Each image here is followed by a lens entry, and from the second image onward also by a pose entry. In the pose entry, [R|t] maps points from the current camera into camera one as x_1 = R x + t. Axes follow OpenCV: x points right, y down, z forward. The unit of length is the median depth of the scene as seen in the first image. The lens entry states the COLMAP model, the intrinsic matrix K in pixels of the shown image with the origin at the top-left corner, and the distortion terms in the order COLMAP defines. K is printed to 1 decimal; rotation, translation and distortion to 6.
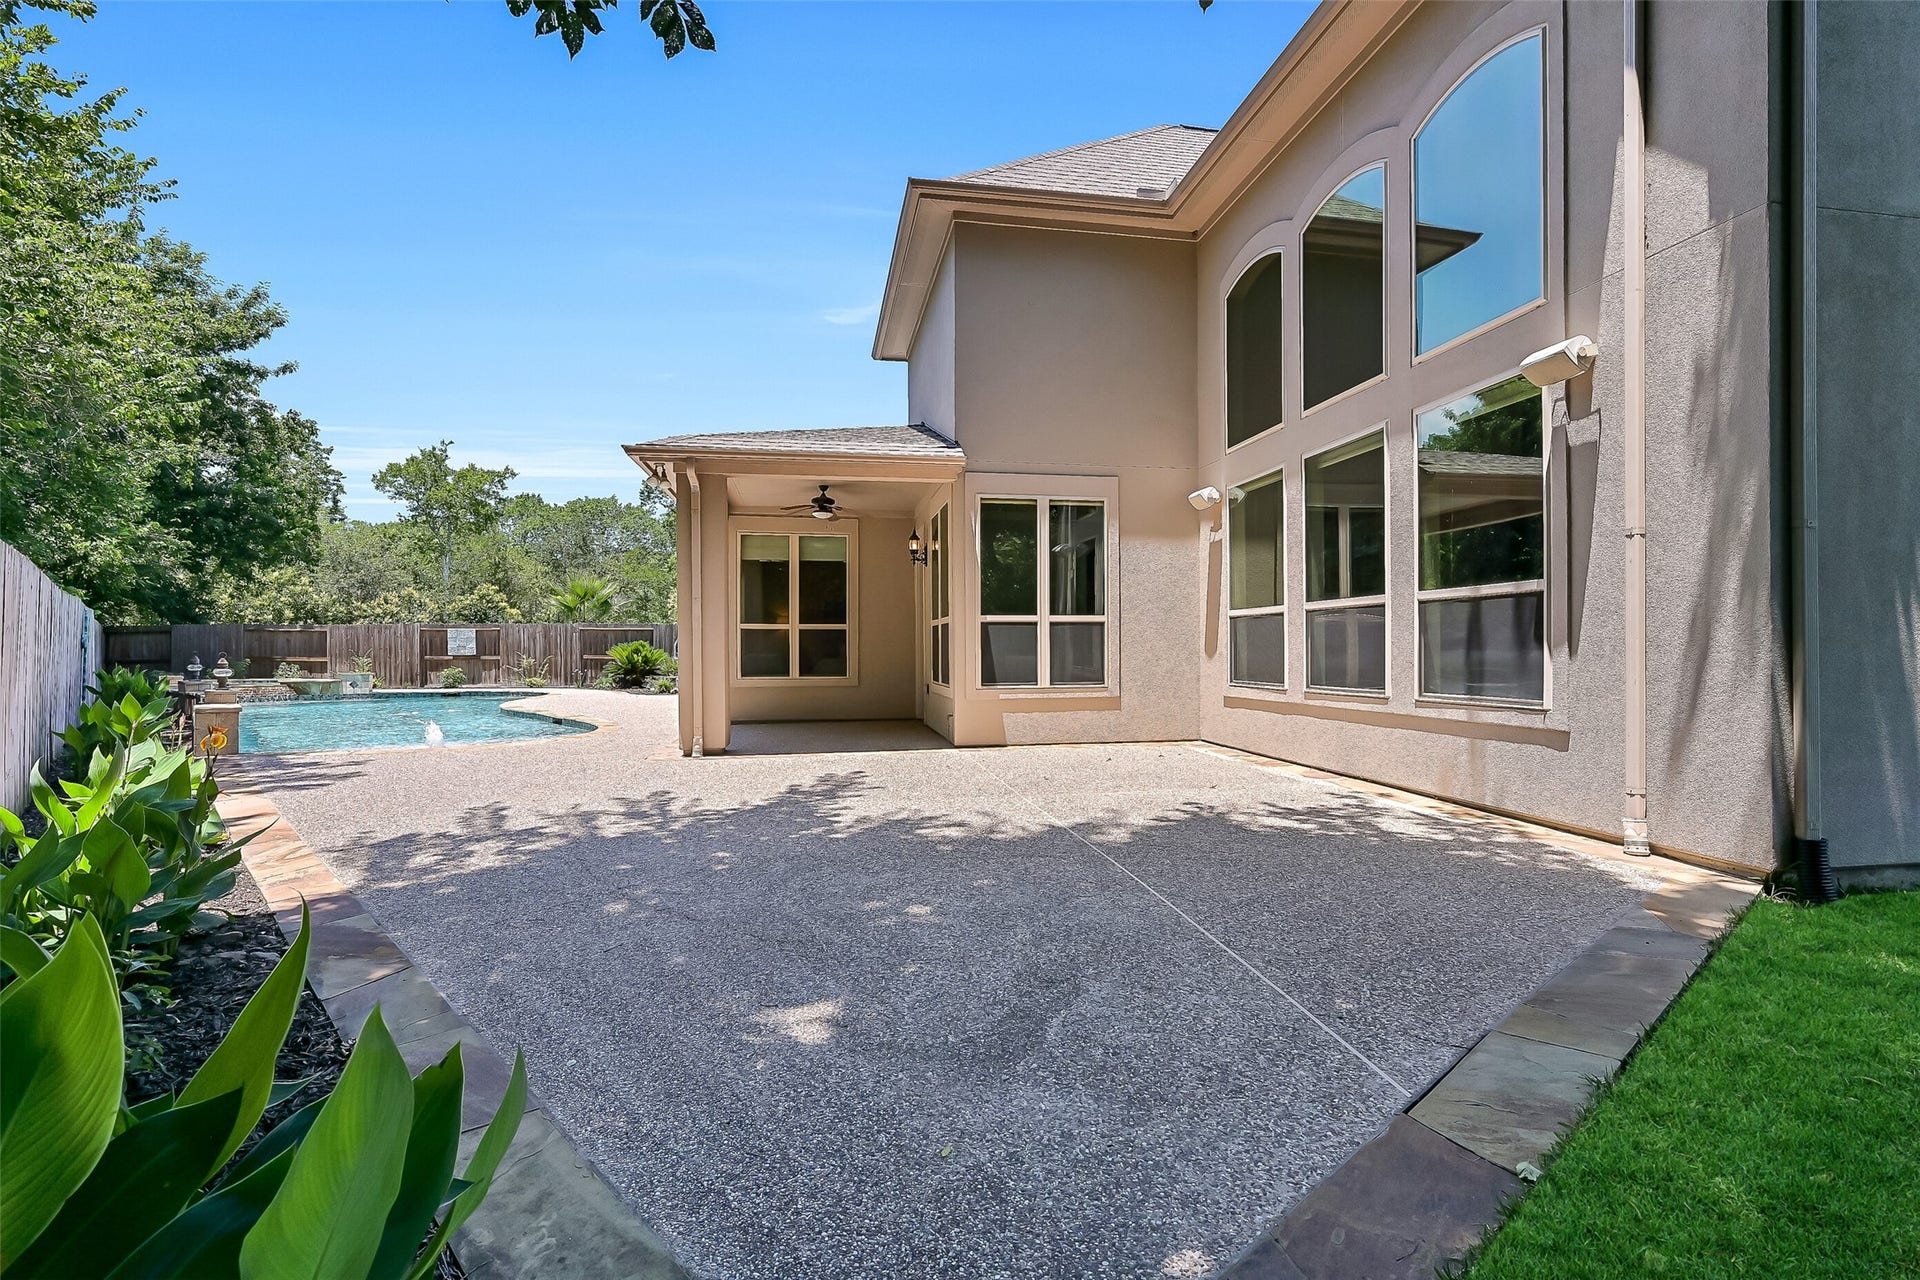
lens RADIAL K [[884.5, 0, 960.9], [0, 884.5, 647.9], [0, 0, 1]] dist [-0.004279, 0.000338]
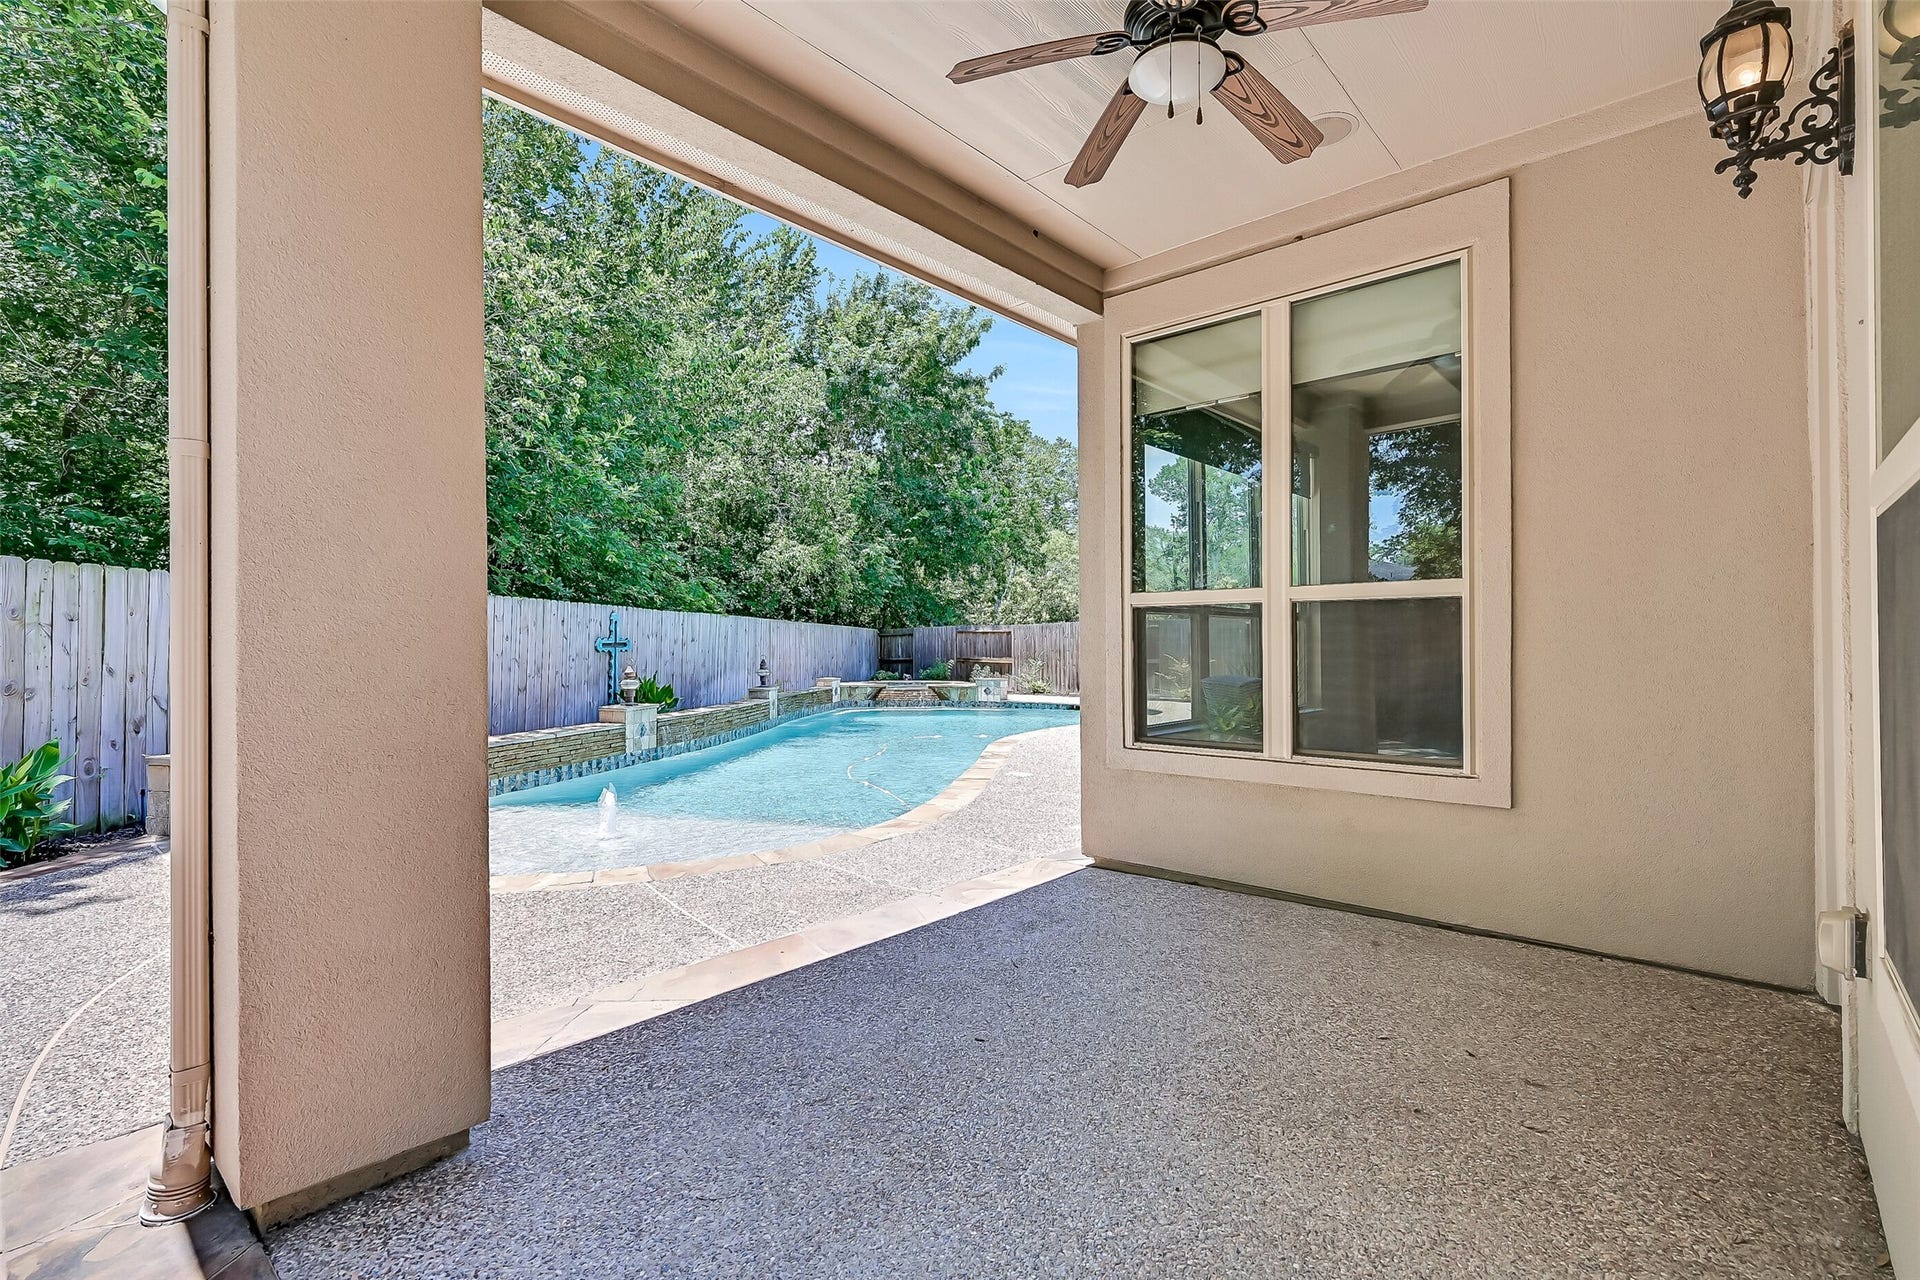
lens RADIAL K [[884.5, 0, 978.5], [0, 884.5, 647.7], [0, 0, 1]] dist [-0.004279, 0.000338]
pose [[0.647095, -0.001042, -0.762409, -0.008446], [0.003020, 0.999995, 0.001197, -0.002686], [0.762404, -0.003078, 0.647094, 0.336654]]
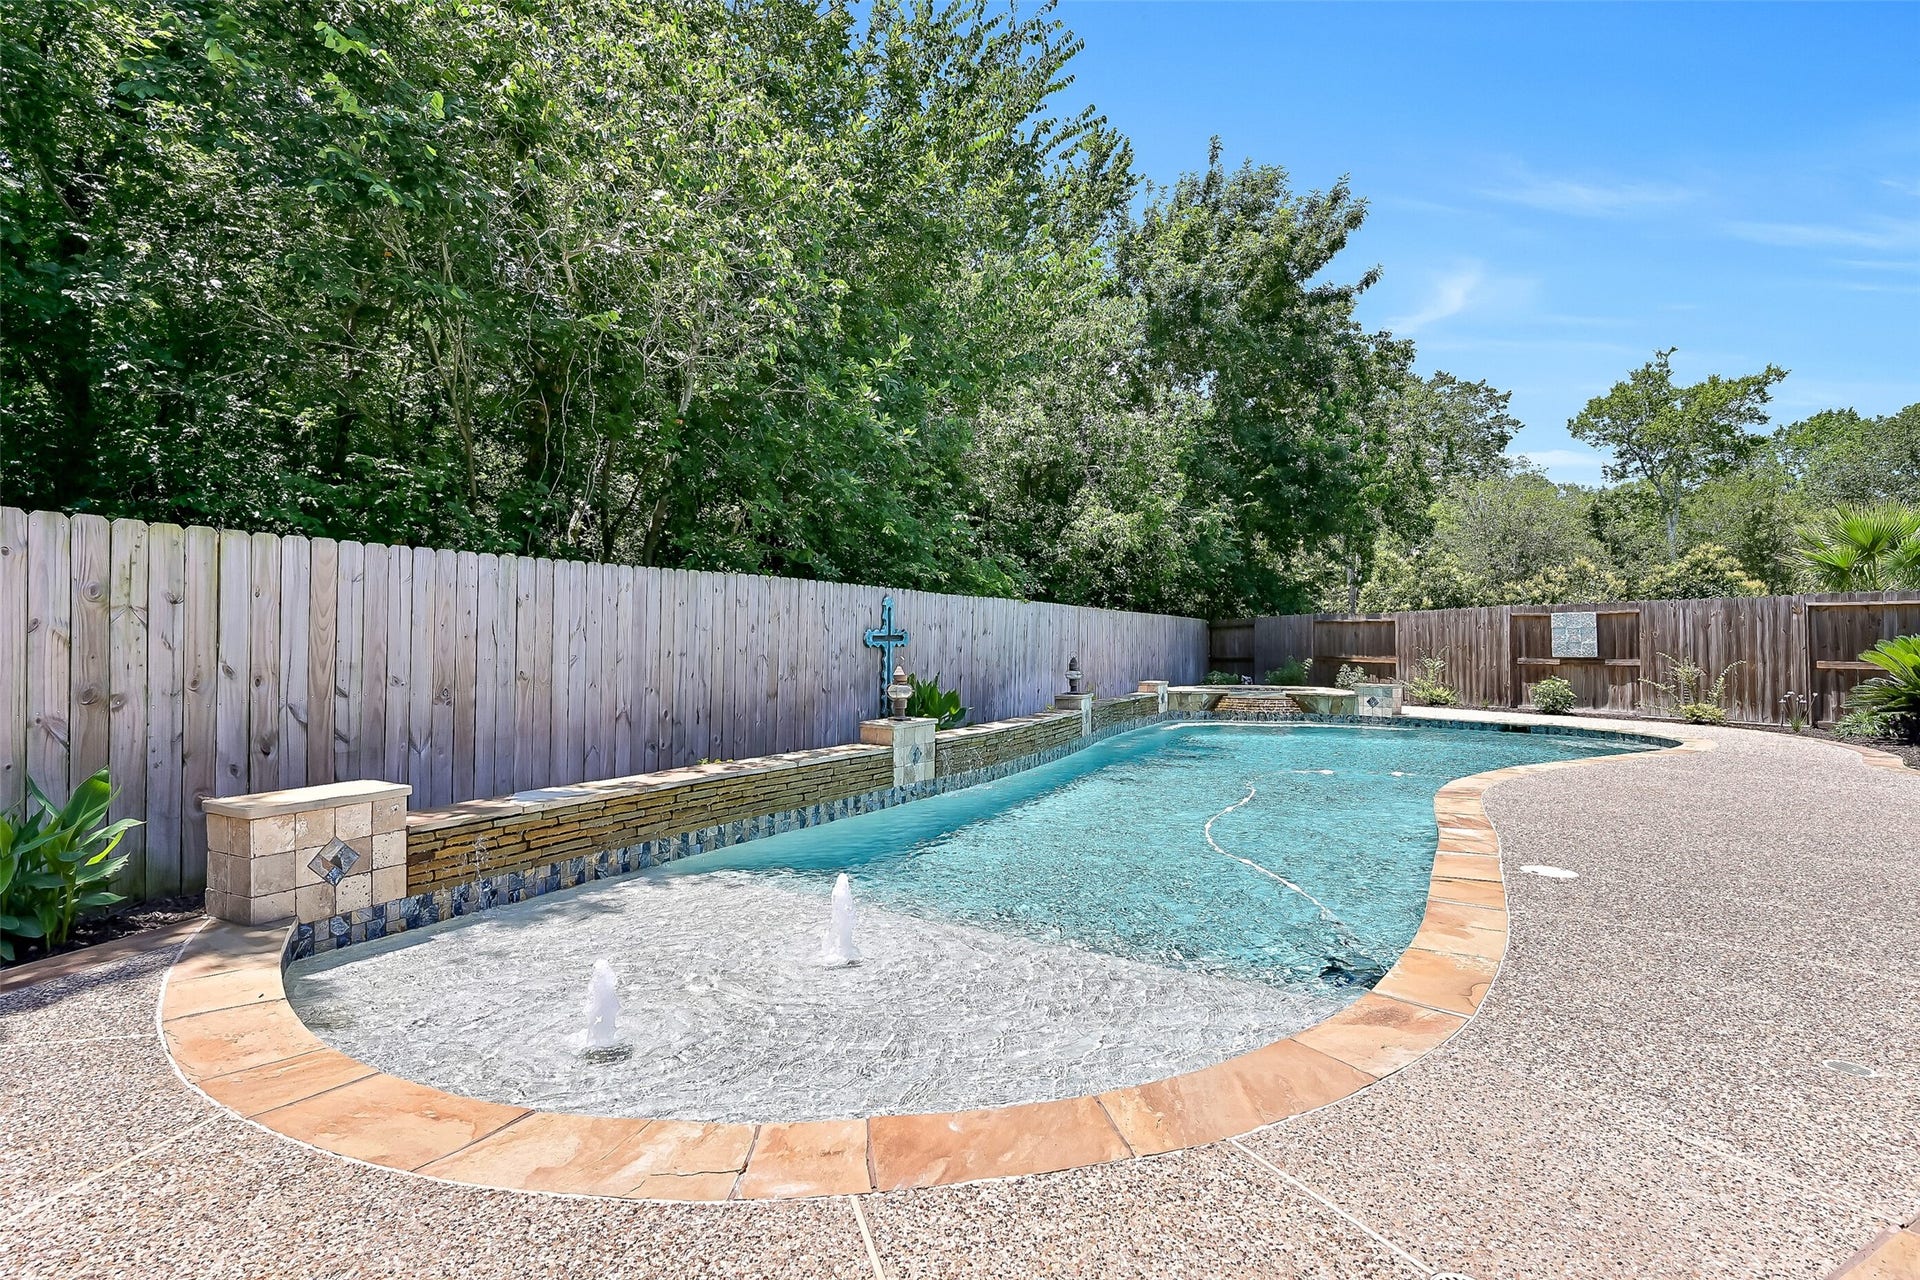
lens RADIAL K [[992.6, 0, 994.6], [0, 992.6, 630.2], [0, 0, 1]] dist [0.026874, 0.000737]
pose [[0.385870, -0.012050, -0.922474, -0.096156], [0.002020, 0.999923, -0.012217, -0.002216], [0.922551, 0.002851, 0.385865, 0.375193]]
